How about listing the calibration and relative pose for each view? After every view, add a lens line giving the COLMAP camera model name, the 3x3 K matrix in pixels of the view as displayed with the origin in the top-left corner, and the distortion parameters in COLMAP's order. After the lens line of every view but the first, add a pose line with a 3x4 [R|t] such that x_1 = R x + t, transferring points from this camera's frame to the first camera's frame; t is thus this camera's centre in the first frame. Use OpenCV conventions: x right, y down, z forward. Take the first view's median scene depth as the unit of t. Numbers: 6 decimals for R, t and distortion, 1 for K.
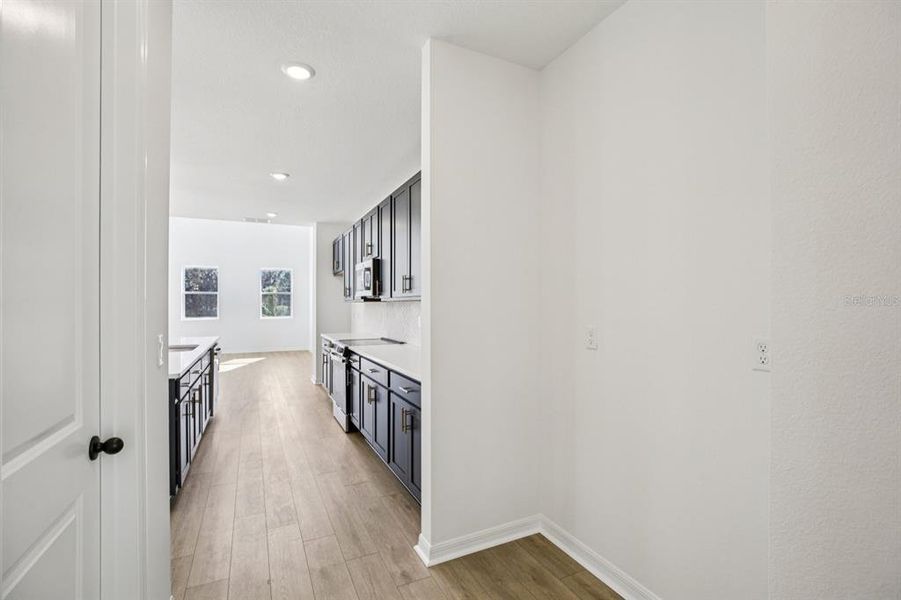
lens RADIAL K [[423.0, 0, 450.5], [0, 423.0, 300.0], [0, 0, 1]] dist [-0.000331, 0.000107]
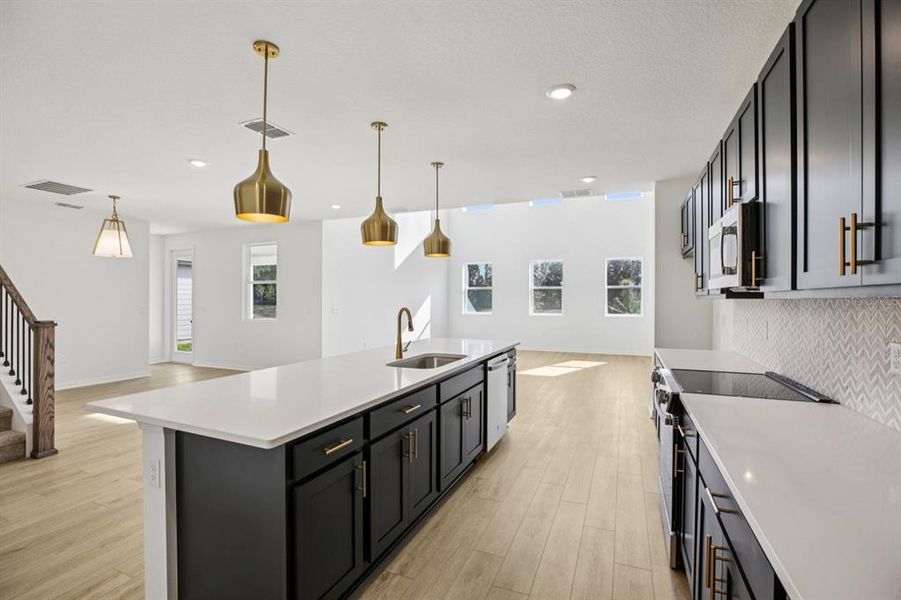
lens RADIAL K [[423.0, 0, 450.5], [0, 423.0, 300.0], [0, 0, 1]] dist [-0.000331, 0.000107]
pose [[0.682506, 0.003939, -0.730869, -0.062758], [0.005809, 0.999925, 0.010814, -0.002212], [0.730857, -0.011626, 0.682432, 0.442335]]
